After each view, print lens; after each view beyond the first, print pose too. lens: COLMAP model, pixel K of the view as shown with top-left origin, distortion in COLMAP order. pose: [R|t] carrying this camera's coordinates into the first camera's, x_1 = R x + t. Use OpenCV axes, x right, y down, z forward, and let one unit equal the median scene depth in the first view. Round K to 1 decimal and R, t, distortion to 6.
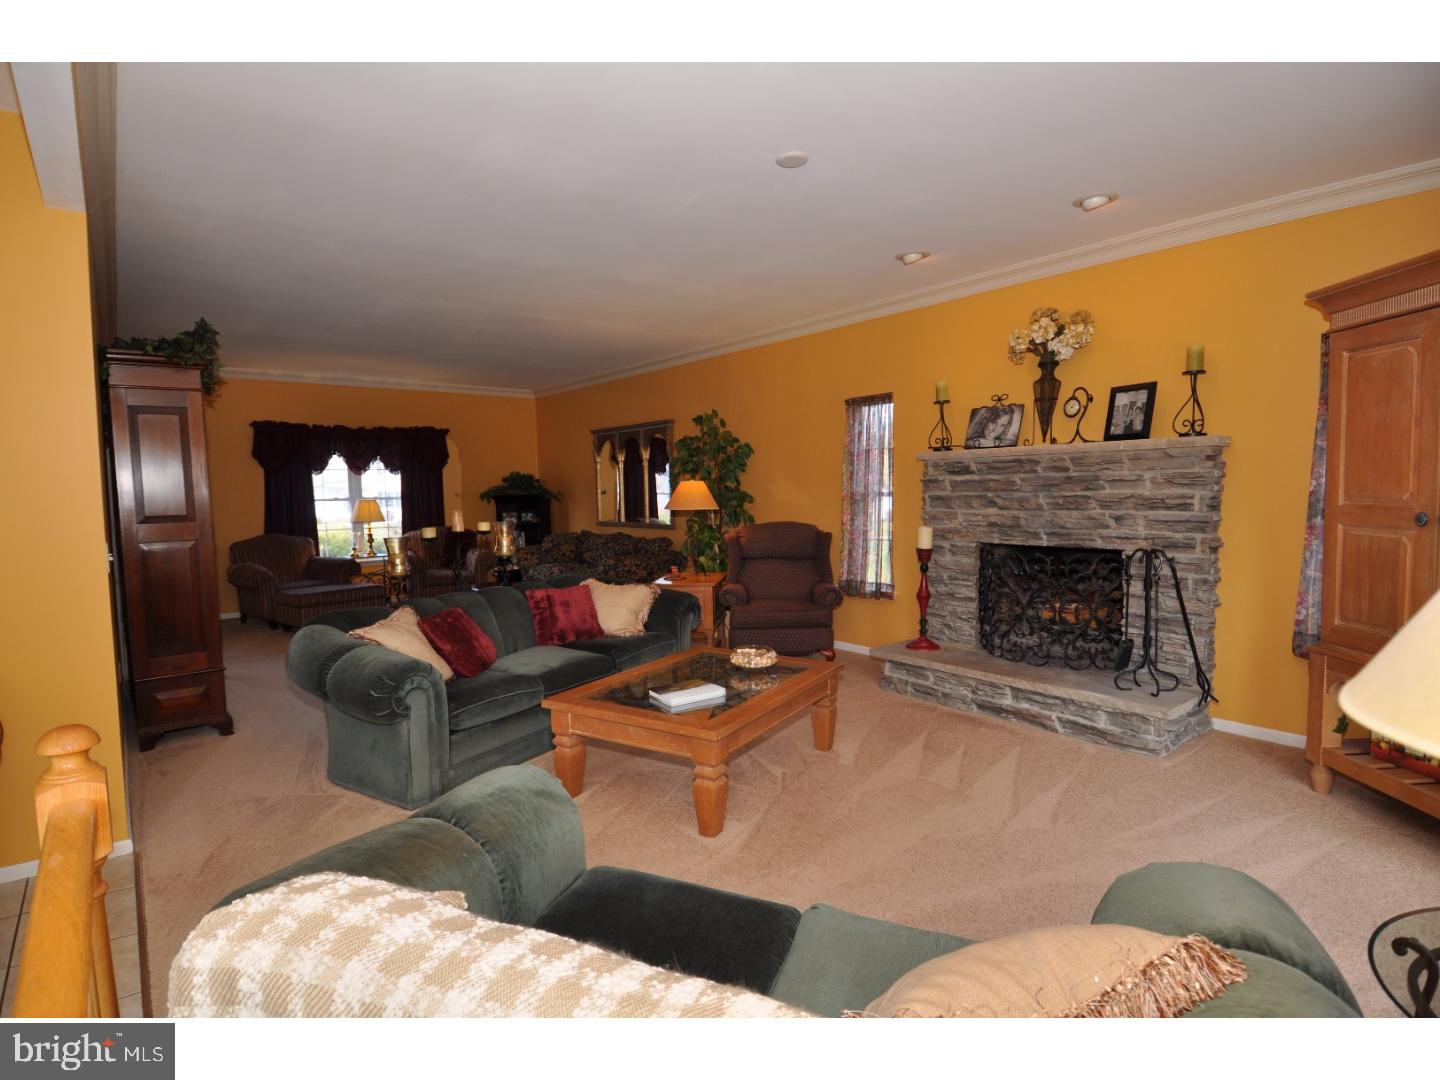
lens RADIAL K [[745.0, 0, 720.0], [0, 745.0, 540.0], [0, 0, 1]] dist [0.067178, -0.076105]
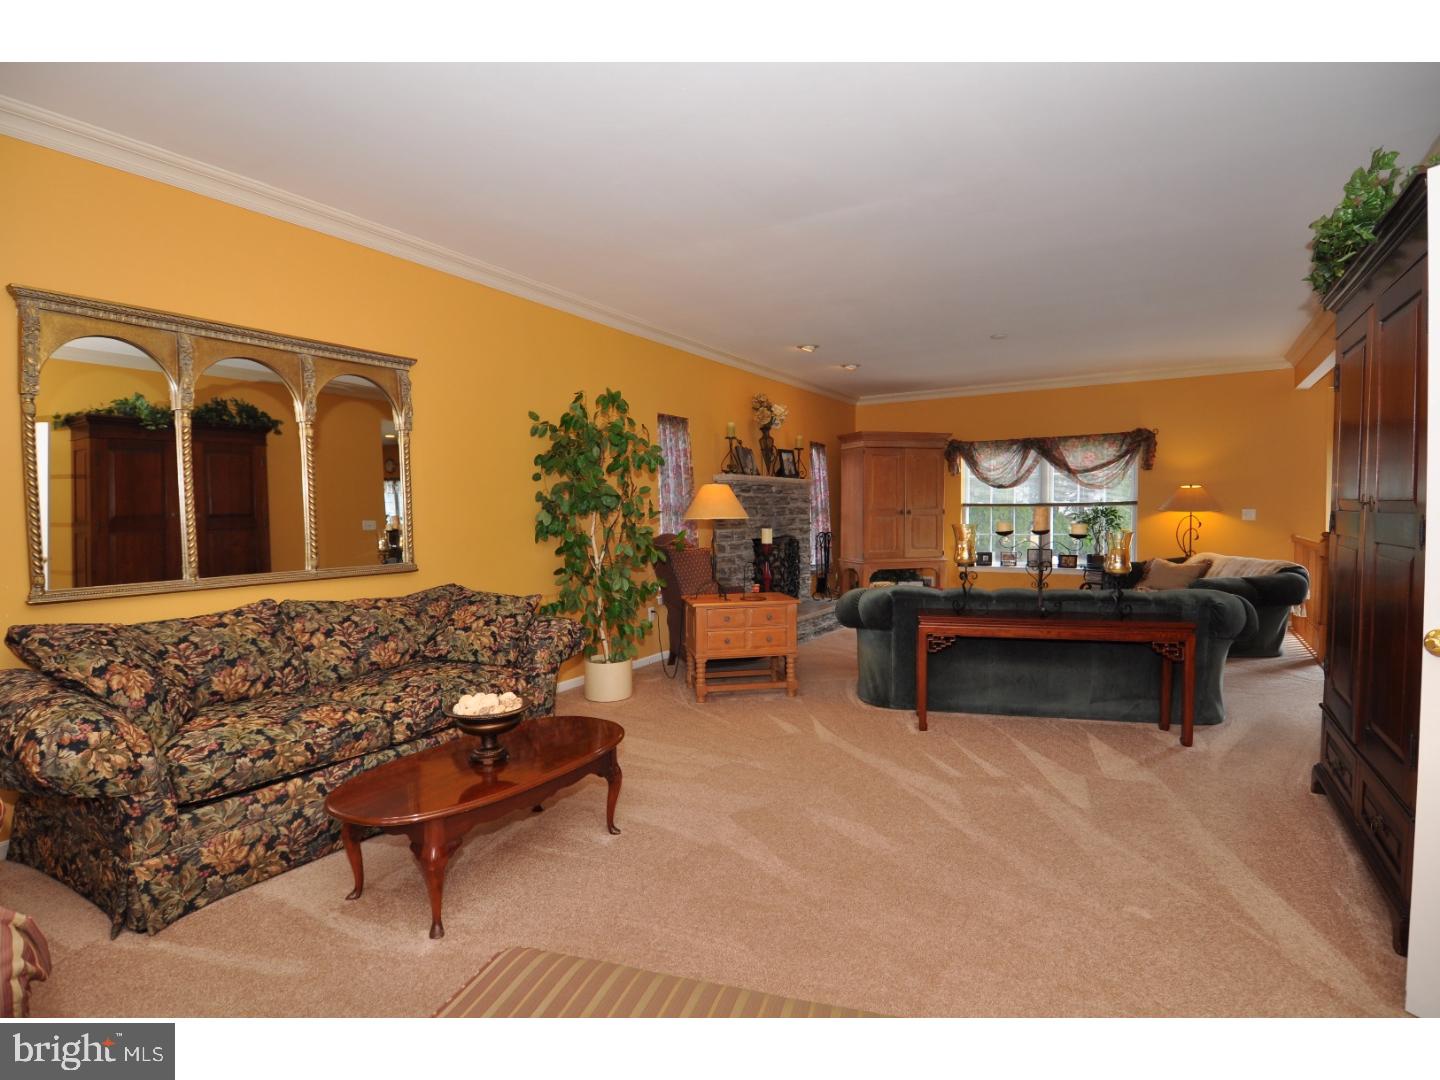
lens RADIAL K [[745.0, 0, 720.0], [0, 745.0, 540.0], [0, 0, 1]] dist [0.067178, -0.076105]
pose [[-0.344934, -0.018548, 0.938444, -1.085808], [0.080439, 0.995542, 0.049243, -0.078022], [-0.935174, 0.092473, -0.341905, 1.692513]]
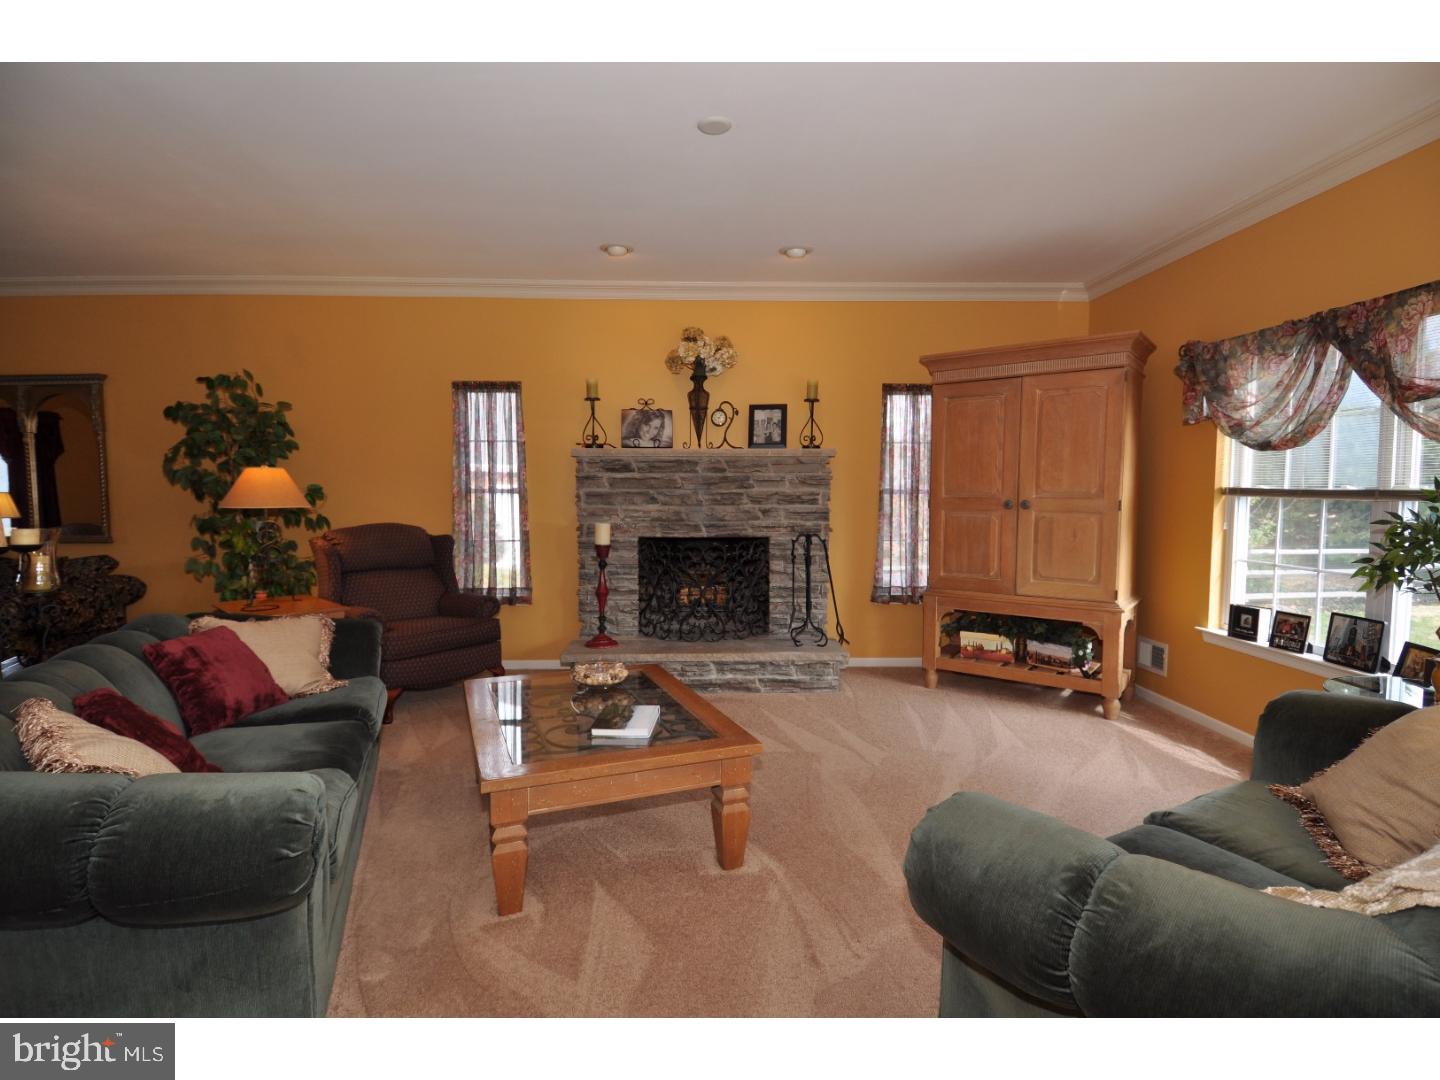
lens RADIAL K [[745.0, 0, 720.0], [0, 745.0, 540.0], [0, 0, 1]] dist [0.067178, -0.076105]
pose [[0.602510, -0.039160, 0.797150, -0.460790], [0.046378, 0.998826, 0.014014, -0.002037], [-0.796763, 0.028527, 0.603618, 0.299968]]
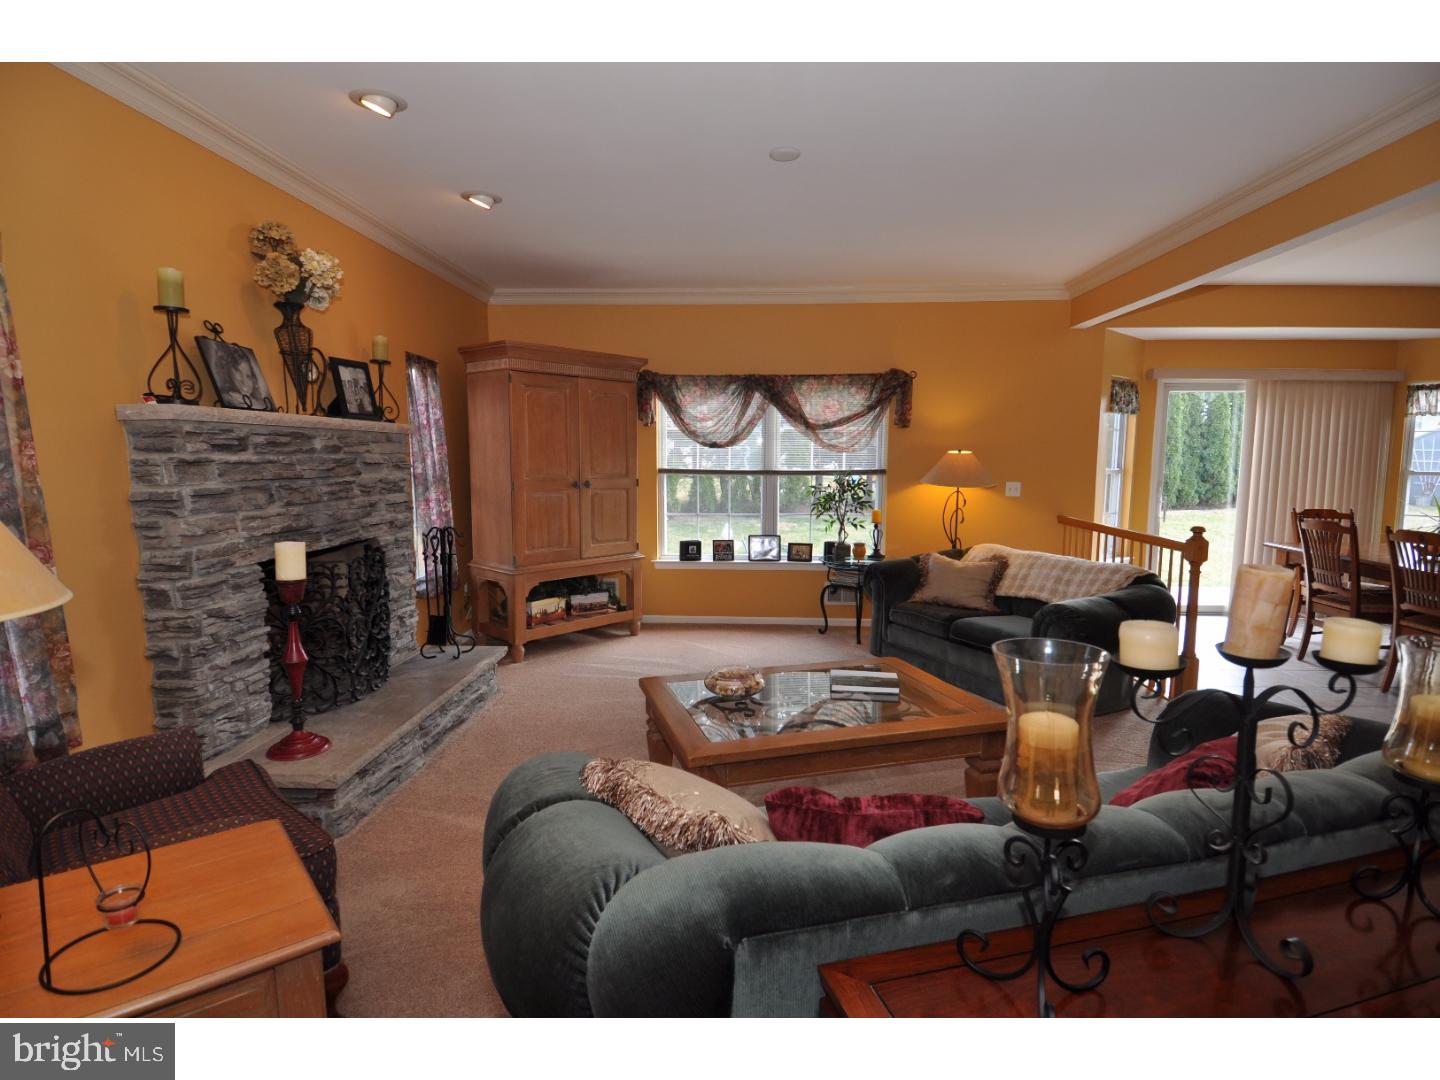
lens RADIAL K [[745.0, 0, 720.0], [0, 745.0, 540.0], [0, 0, 1]] dist [0.067178, -0.076105]
pose [[-0.745900, -0.062549, 0.663114, -0.387485], [0.054403, 0.986533, 0.154250, -0.098714], [-0.663832, 0.151131, -0.732452, 1.308720]]
